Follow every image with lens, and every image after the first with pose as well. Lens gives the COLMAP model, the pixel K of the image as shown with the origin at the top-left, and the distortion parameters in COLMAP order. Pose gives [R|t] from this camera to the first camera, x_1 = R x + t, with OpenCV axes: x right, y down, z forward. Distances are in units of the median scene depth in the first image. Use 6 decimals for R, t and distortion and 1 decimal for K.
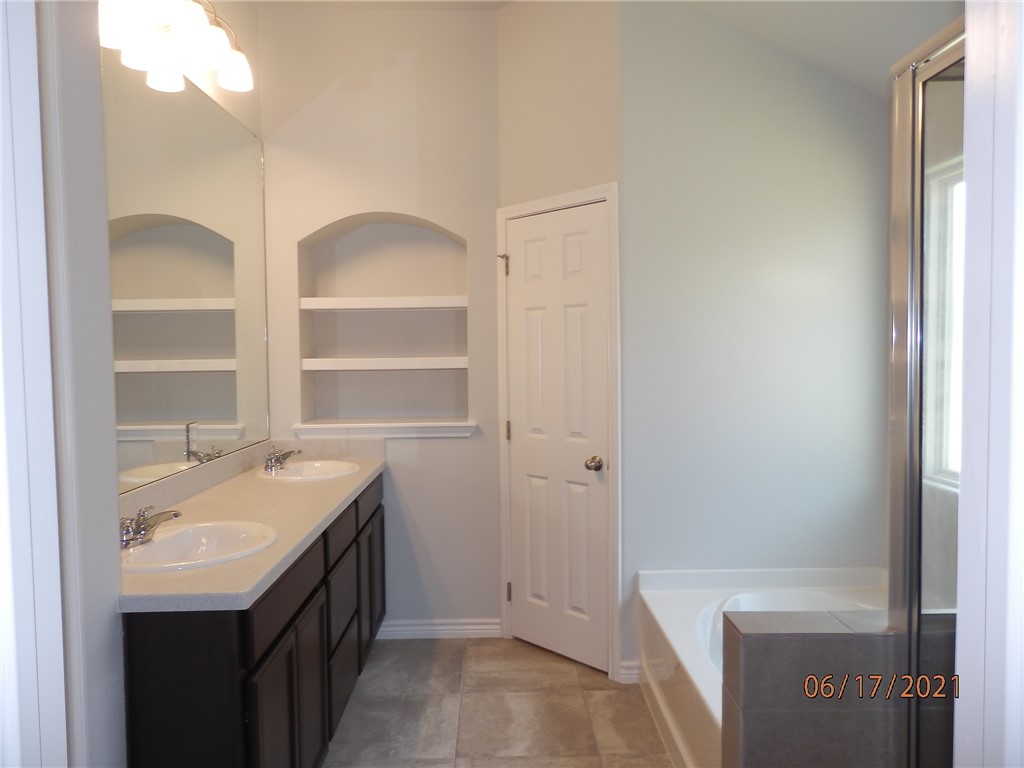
lens RADIAL K [[755.2, 0, 512.0], [0, 755.2, 384.0], [0, 0, 1]] dist [-0.003562, 0.008551]
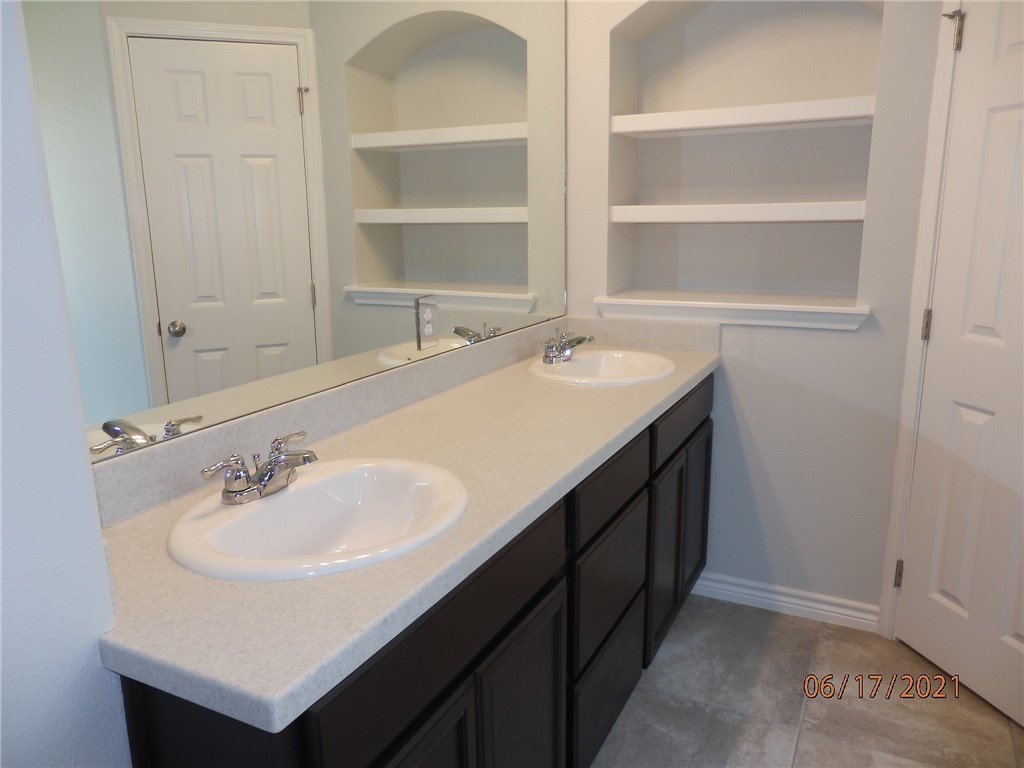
lens RADIAL K [[755.2, 0, 512.0], [0, 755.2, 384.0], [0, 0, 1]] dist [-0.003562, 0.008551]
pose [[0.880263, 0.102730, -0.463232, -0.012644], [-0.013814, 0.981416, 0.191396, -0.003339], [0.474285, -0.162079, 0.865323, 0.319374]]
